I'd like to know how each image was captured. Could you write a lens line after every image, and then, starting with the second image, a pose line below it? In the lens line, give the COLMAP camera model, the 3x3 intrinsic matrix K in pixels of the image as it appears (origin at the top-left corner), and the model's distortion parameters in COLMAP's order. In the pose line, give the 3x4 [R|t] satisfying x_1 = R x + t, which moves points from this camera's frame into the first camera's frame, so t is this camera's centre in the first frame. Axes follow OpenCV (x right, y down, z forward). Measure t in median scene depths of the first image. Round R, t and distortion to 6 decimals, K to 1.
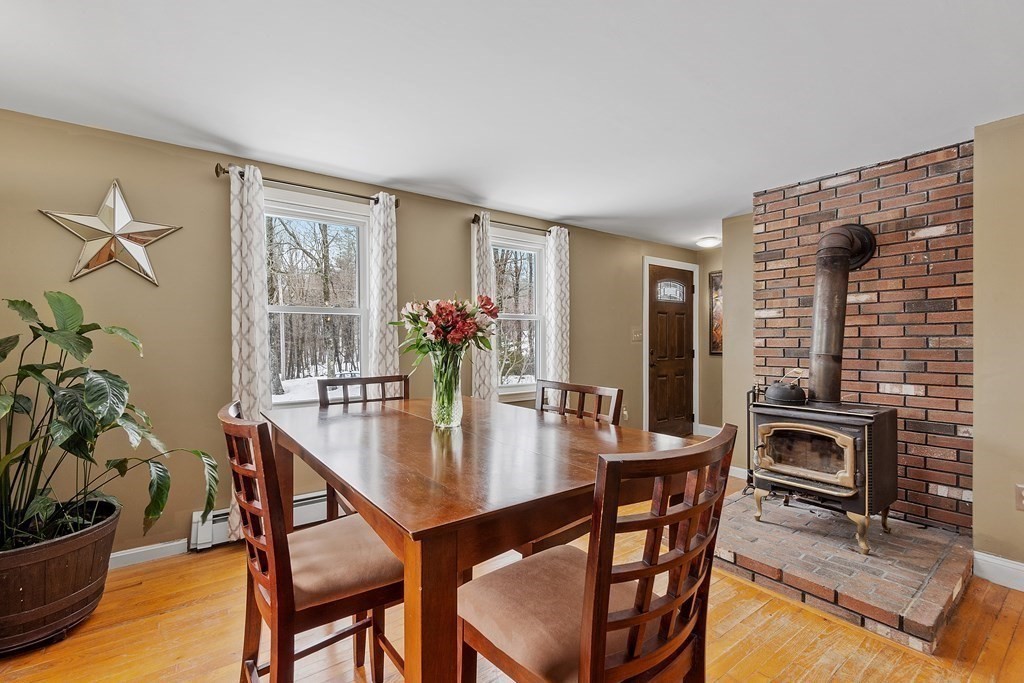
lens RADIAL K [[447.3, 0, 494.2], [0, 447.3, 344.0], [0, 0, 1]] dist [-0.002877, -0.000654]
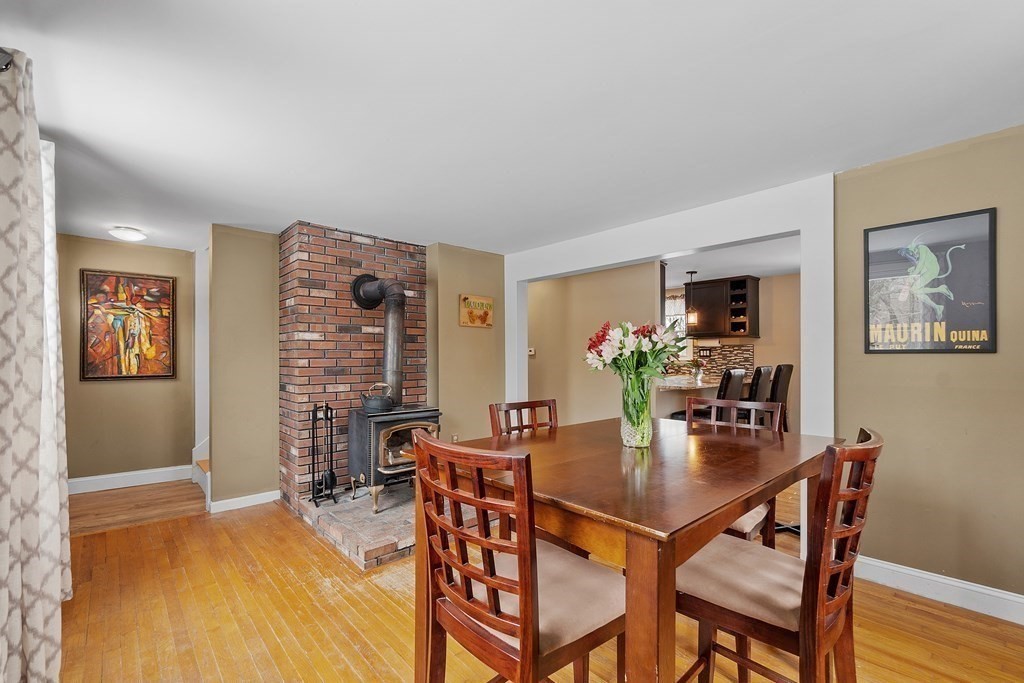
lens RADIAL K [[447.3, 0, 489.8], [0, 447.3, 355.2], [0, 0, 1]] dist [-0.002877, -0.000654]
pose [[-0.098710, 0.007686, 0.995087, -0.539493], [0.009834, 0.999929, -0.006748, -0.010560], [-0.995068, 0.009120, -0.098778, 0.707121]]
